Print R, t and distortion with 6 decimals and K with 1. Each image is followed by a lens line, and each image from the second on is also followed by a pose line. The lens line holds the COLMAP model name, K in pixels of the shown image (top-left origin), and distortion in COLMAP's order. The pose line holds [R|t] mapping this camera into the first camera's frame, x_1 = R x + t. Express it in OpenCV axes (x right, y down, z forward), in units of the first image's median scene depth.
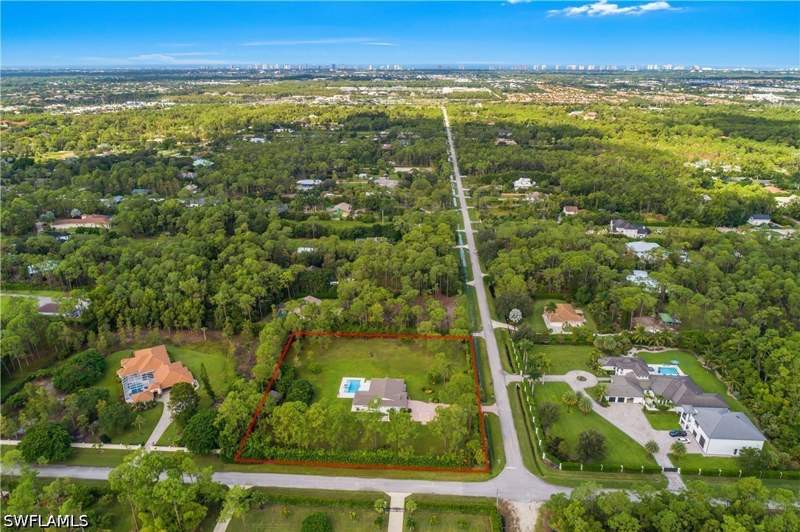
lens RADIAL K [[550.4, 0, 400.0], [0, 550.4, 266.0], [0, 0, 1]] dist [-0.006289, -0.001777]
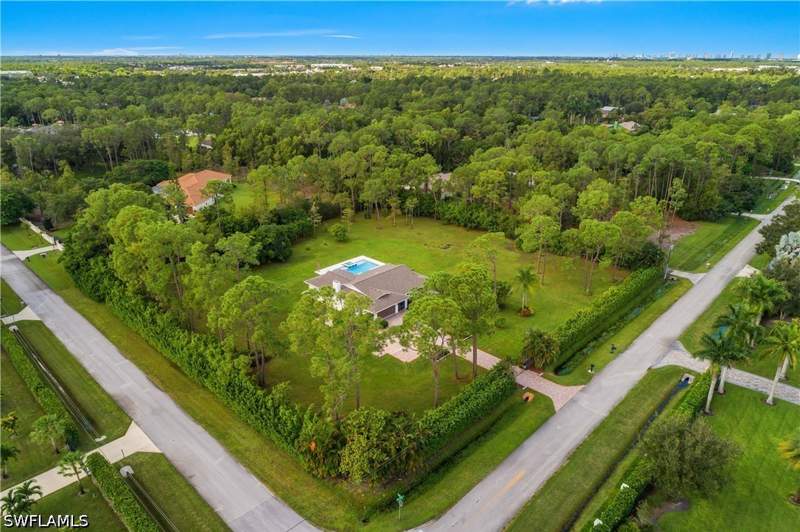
lens RADIAL K [[550.4, 0, 400.0], [0, 550.4, 266.0], [0, 0, 1]] dist [-0.006289, -0.001777]
pose [[0.763155, 0.241623, -0.599344, 0.311611], [-0.246948, 0.966119, 0.075043, 0.193473], [0.597169, 0.090737, 0.796967, 0.697148]]
